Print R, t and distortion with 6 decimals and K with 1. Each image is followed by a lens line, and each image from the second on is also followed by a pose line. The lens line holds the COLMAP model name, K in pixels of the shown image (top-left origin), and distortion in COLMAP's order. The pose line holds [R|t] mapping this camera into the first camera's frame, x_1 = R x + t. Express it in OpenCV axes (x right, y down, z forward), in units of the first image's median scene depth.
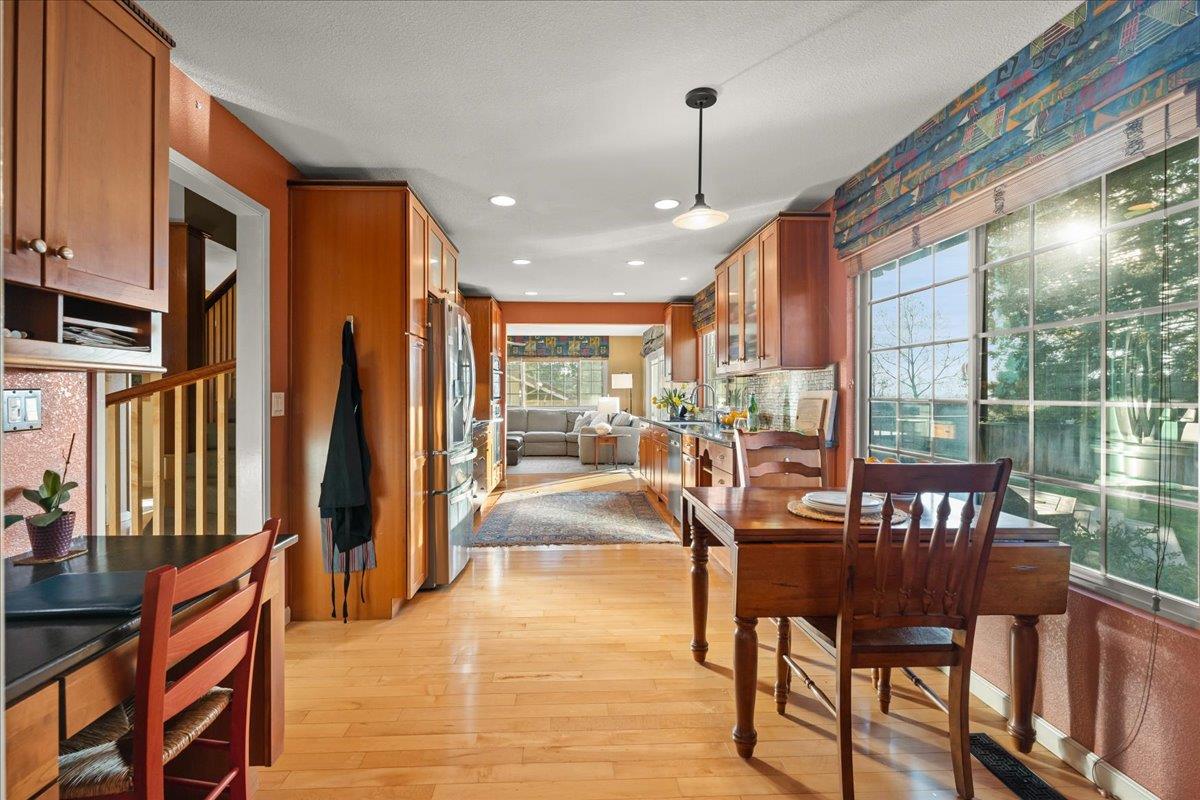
lens RADIAL K [[538.9, 0, 592.5], [0, 538.9, 397.7], [0, 0, 1]] dist [-0.003949, -0.000567]
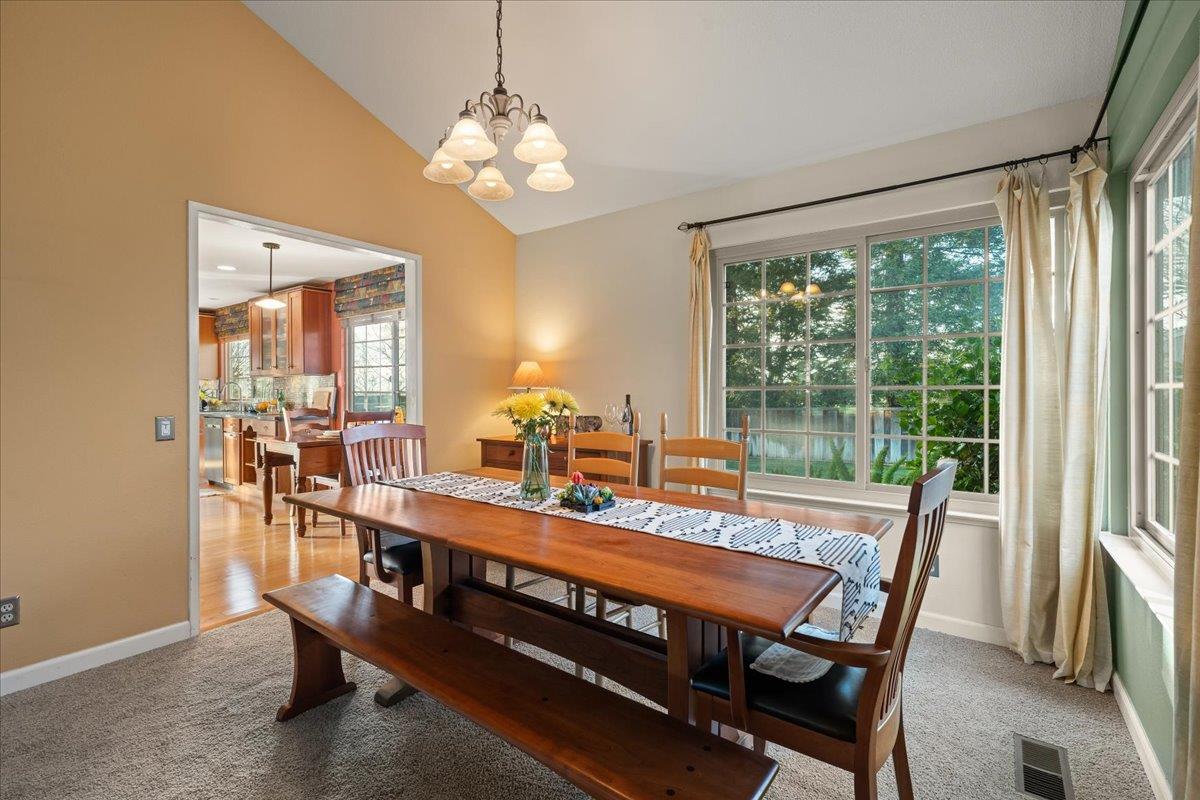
lens RADIAL K [[538.9, 0, 591.7], [0, 538.9, 396.5], [0, 0, 1]] dist [-0.003949, -0.000567]
pose [[0.638735, -0.009447, 0.769369, -0.397895], [0.005413, 0.999955, 0.007784, 0.008037], [-0.769408, -0.000807, 0.638757, -0.832693]]
